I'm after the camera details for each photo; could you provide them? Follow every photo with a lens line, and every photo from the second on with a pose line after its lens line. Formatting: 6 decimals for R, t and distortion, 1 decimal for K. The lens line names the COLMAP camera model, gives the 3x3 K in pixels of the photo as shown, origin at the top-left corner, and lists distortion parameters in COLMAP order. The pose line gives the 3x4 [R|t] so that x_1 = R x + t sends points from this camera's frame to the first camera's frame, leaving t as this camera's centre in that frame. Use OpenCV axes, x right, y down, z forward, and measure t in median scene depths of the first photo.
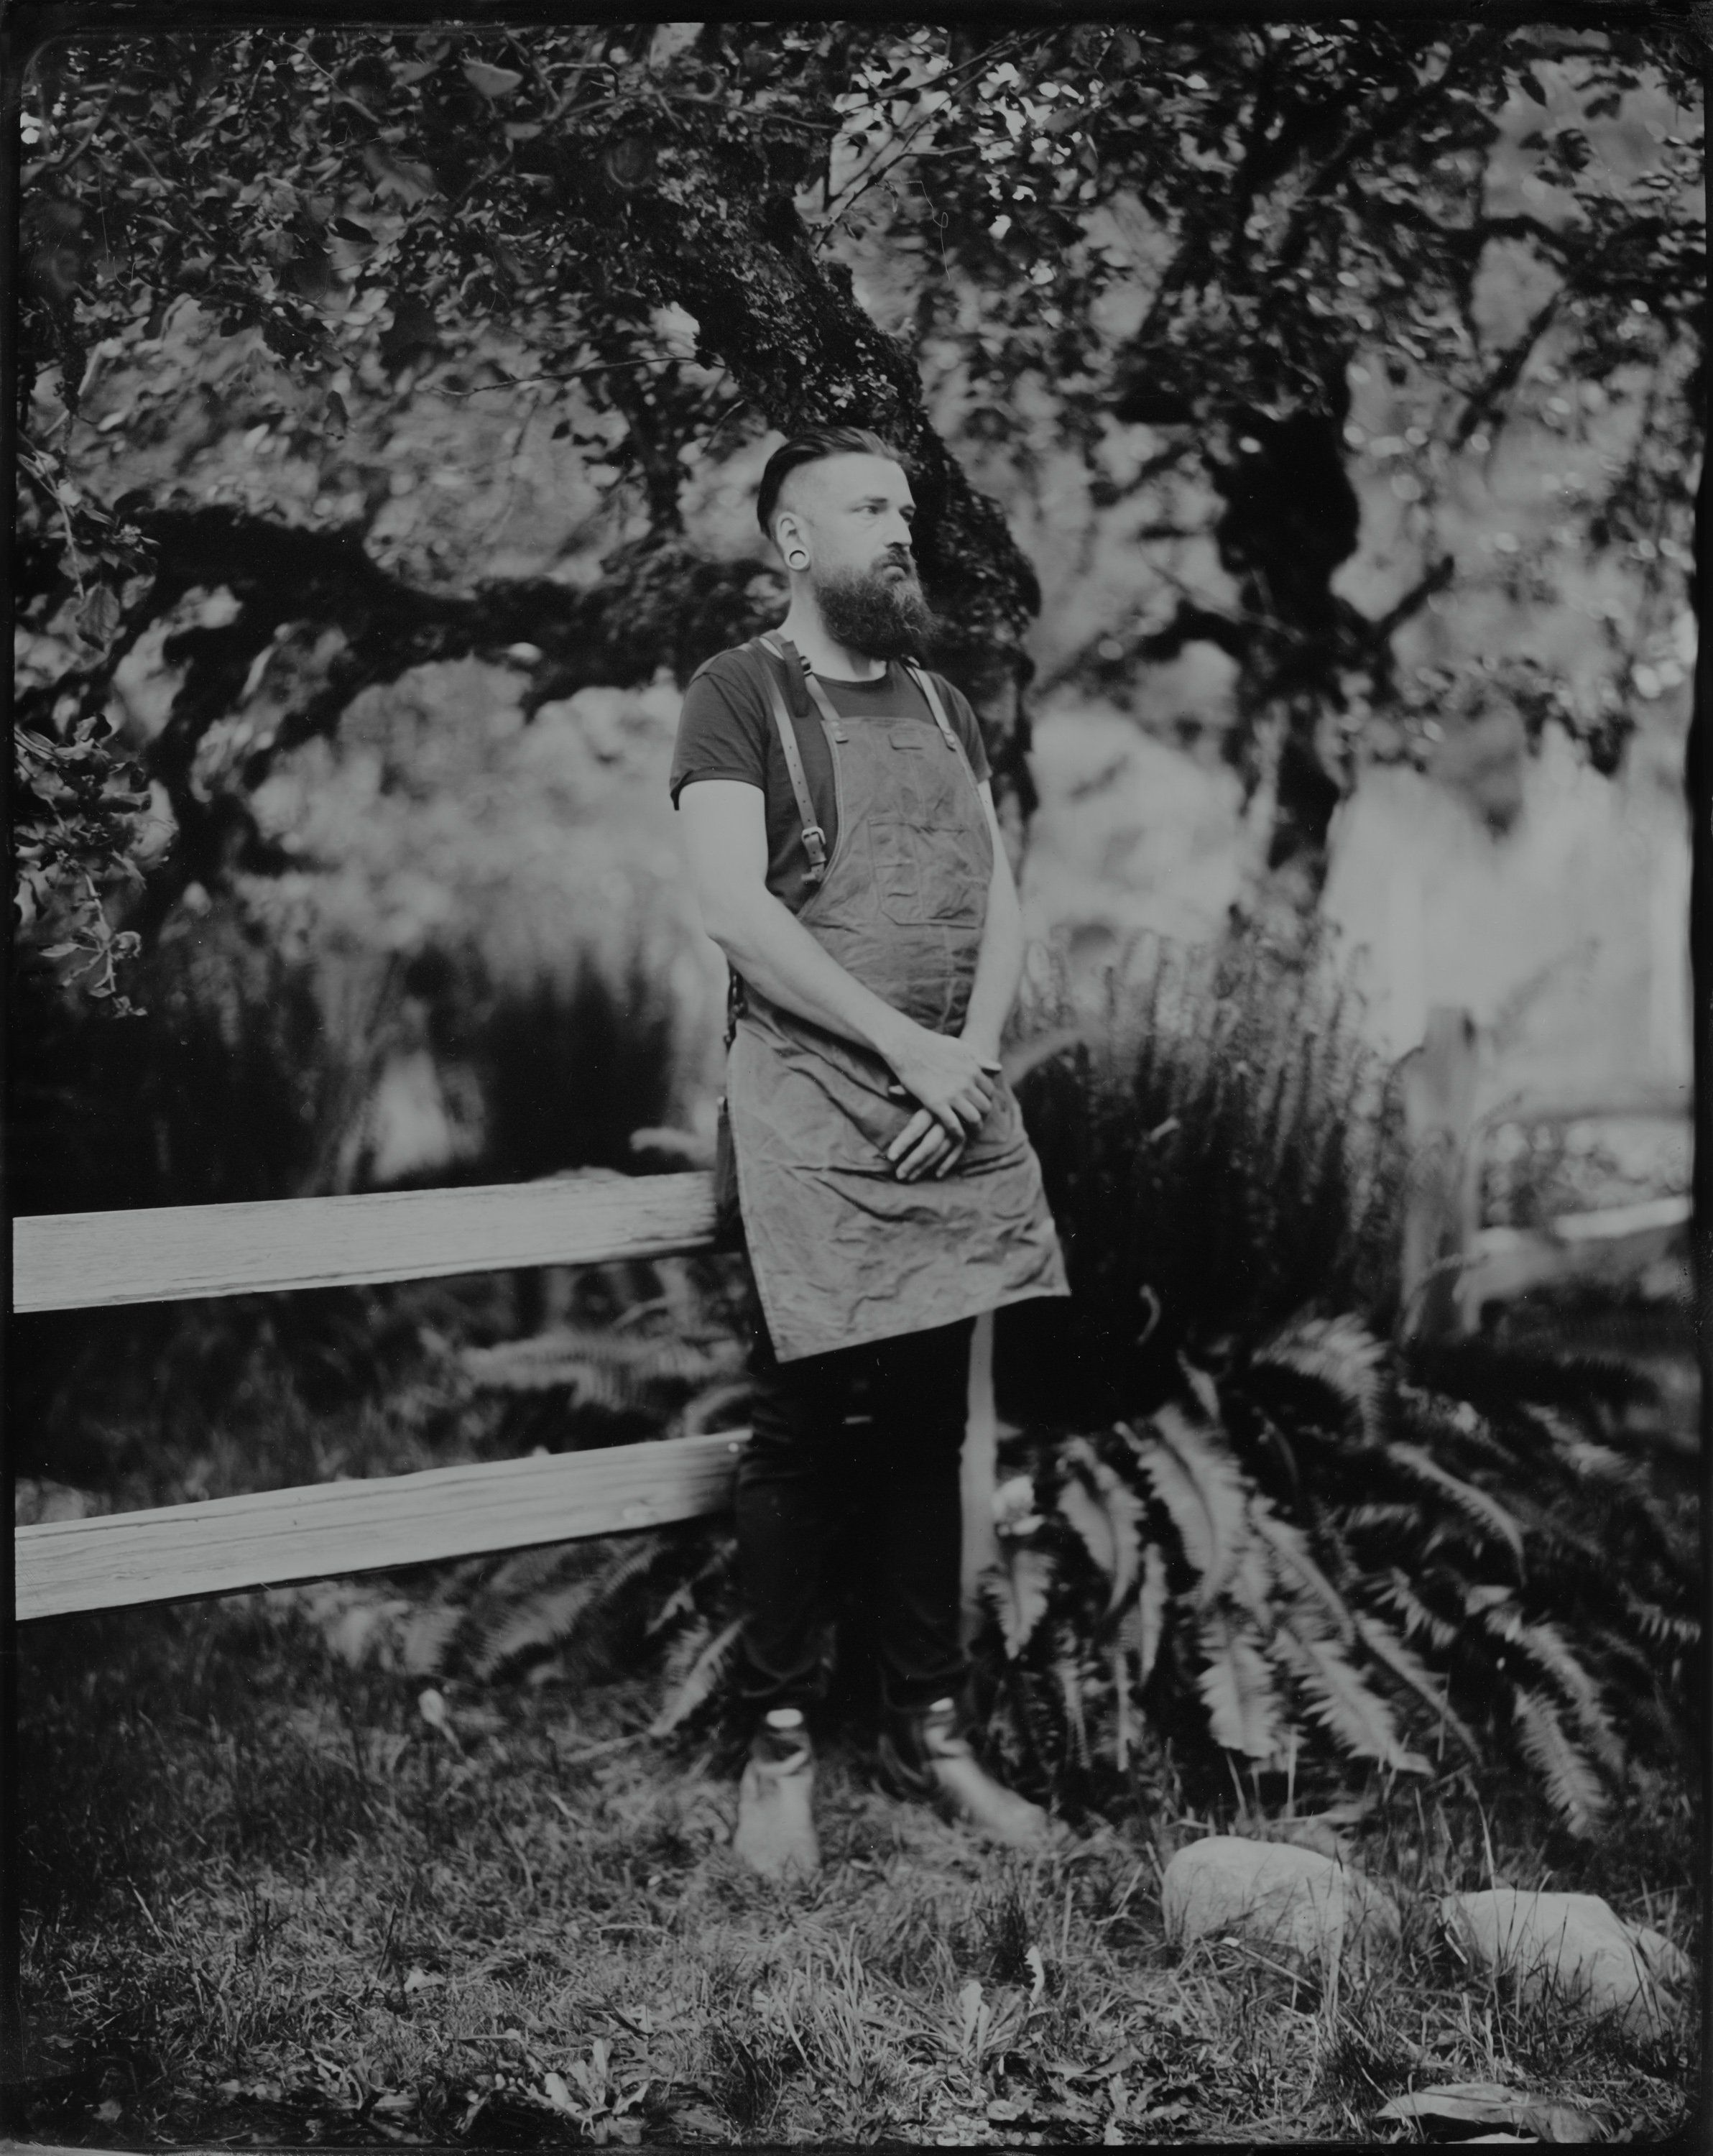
lens RADIAL K [[3087.3, 0, 898.8], [0, 3087.3, 1071.4], [0, 0, 1]] dist [-0.040599, -0.063116]
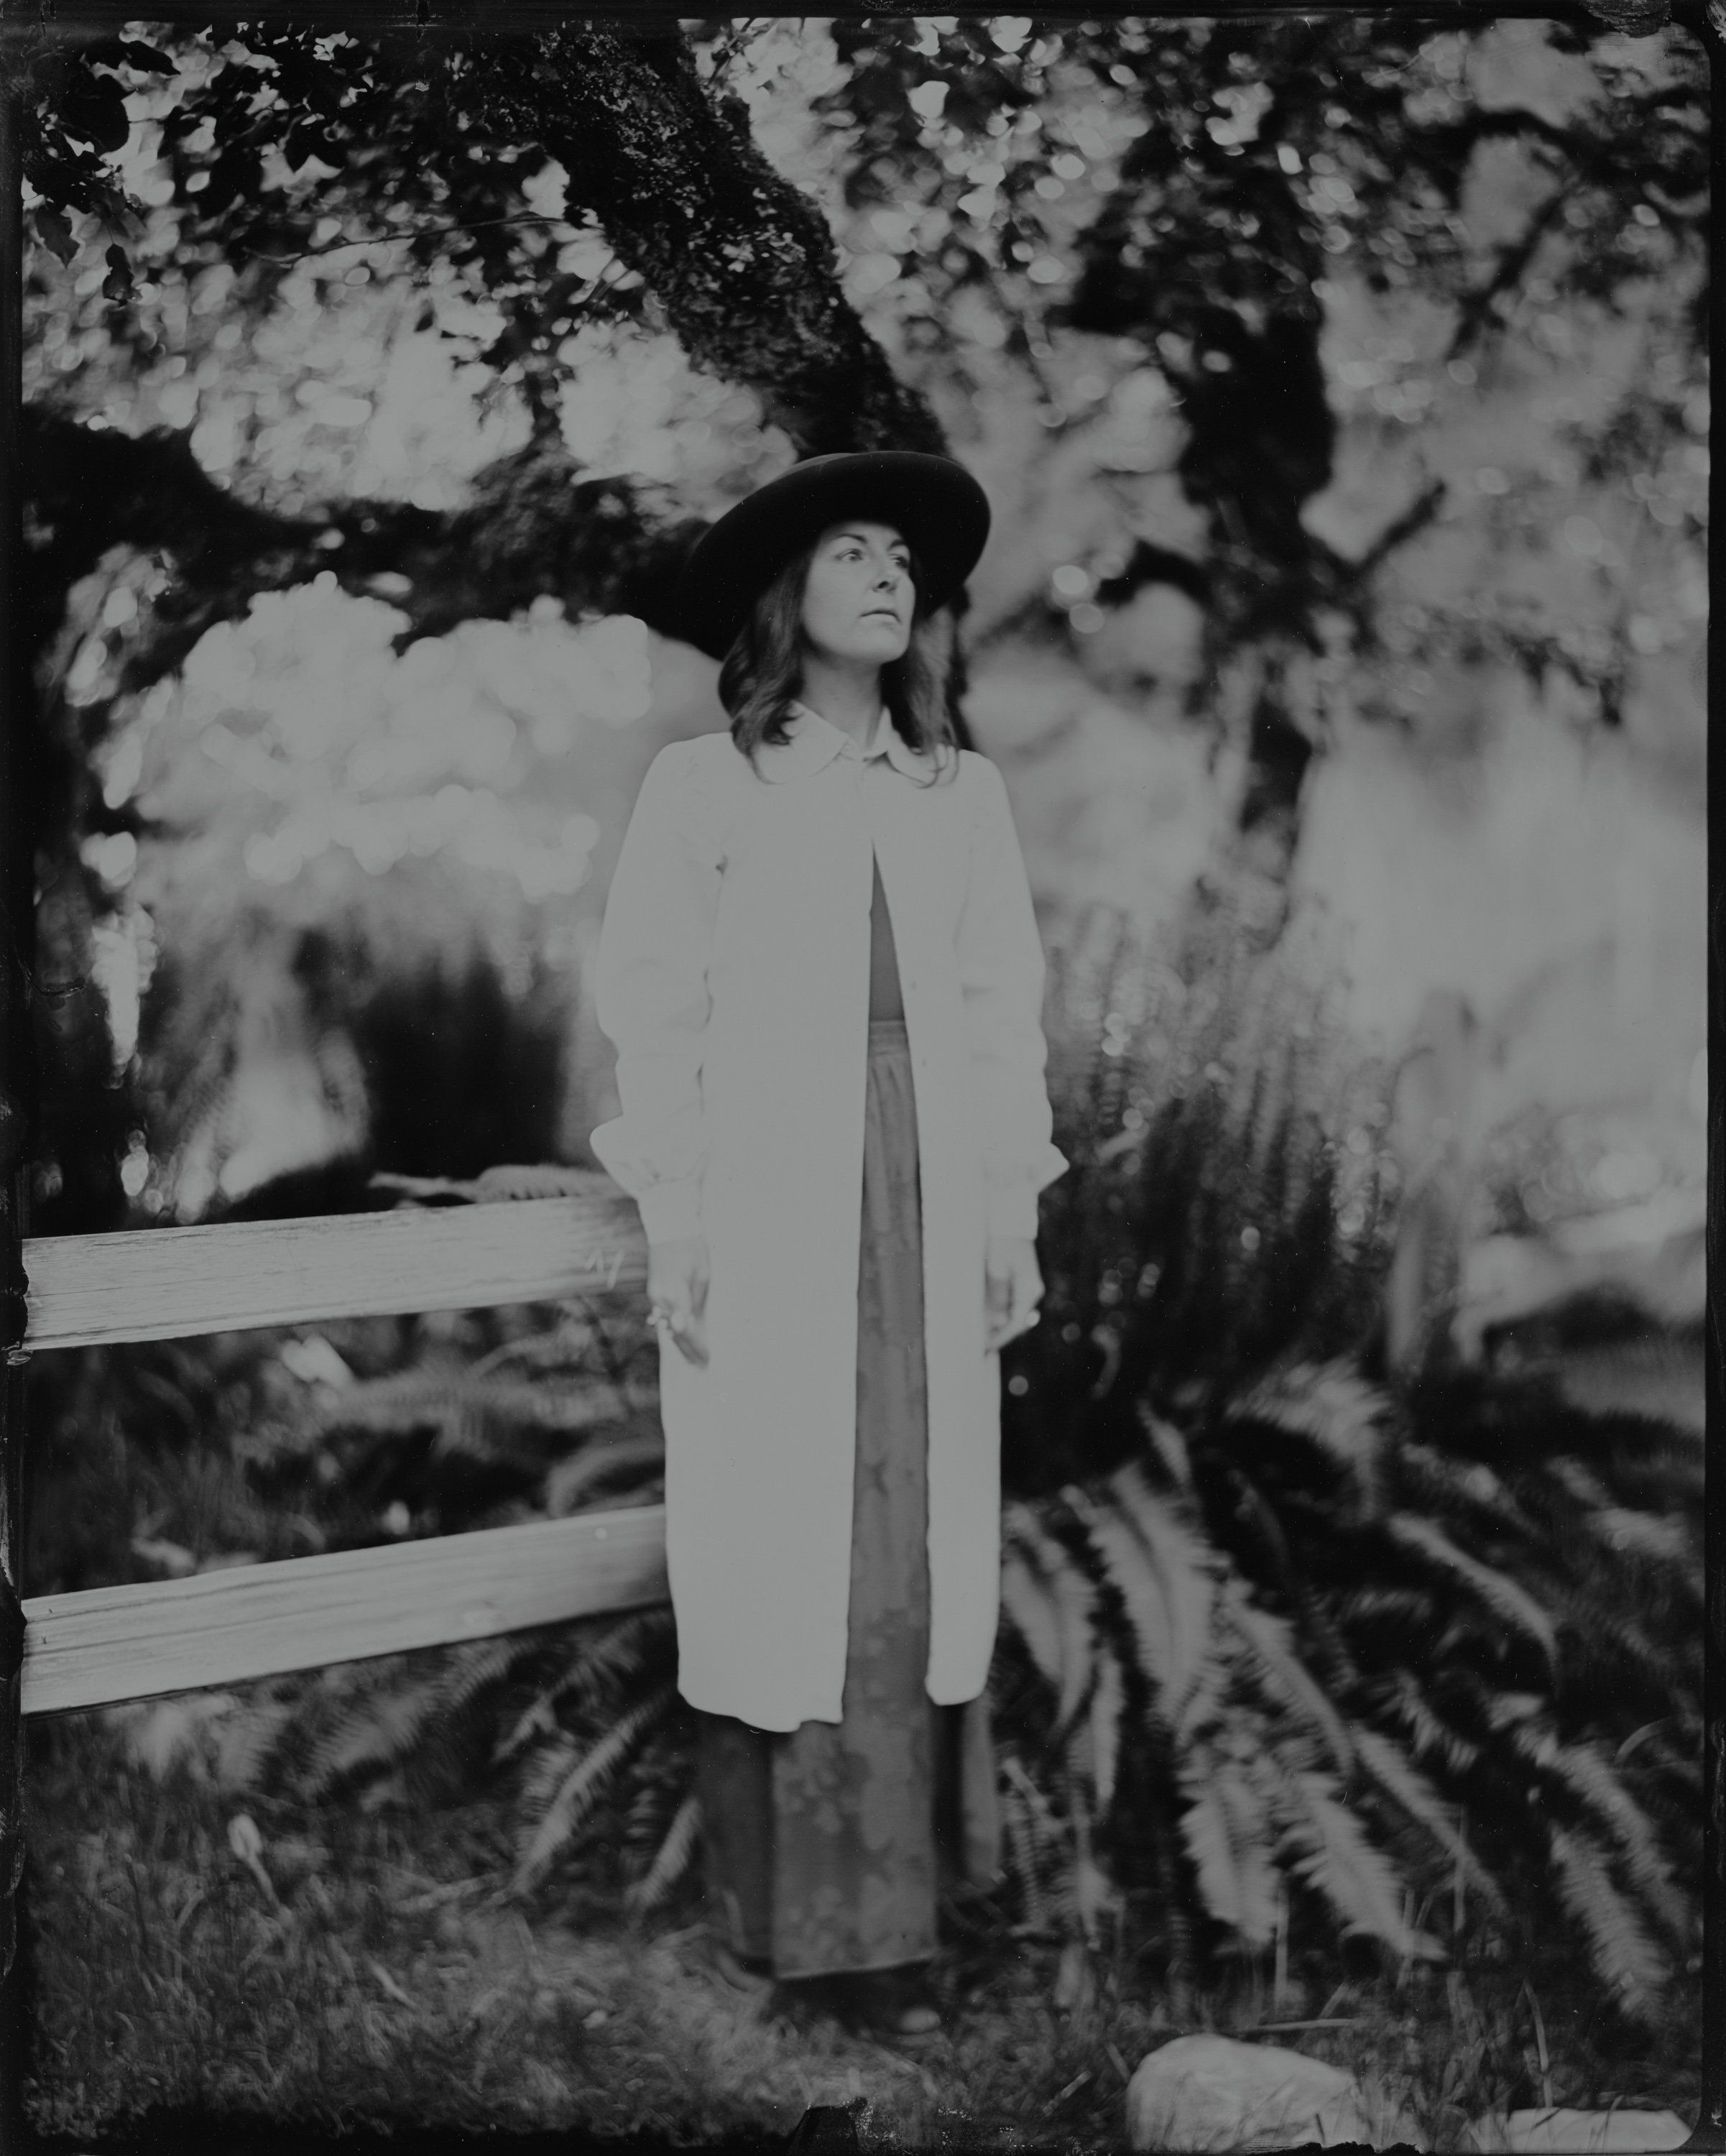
lens RADIAL K [[3011.0, 0, 870.0], [0, 3011.0, 1081.6], [0, 0, 1]] dist [0.003154, 0.014839]
pose [[0.999982, 0.000553, 0.005902, 0.011904], [-0.000637, 0.999898, 0.014299, -0.008957], [-0.005893, -0.014303, 0.999880, 0.177965]]
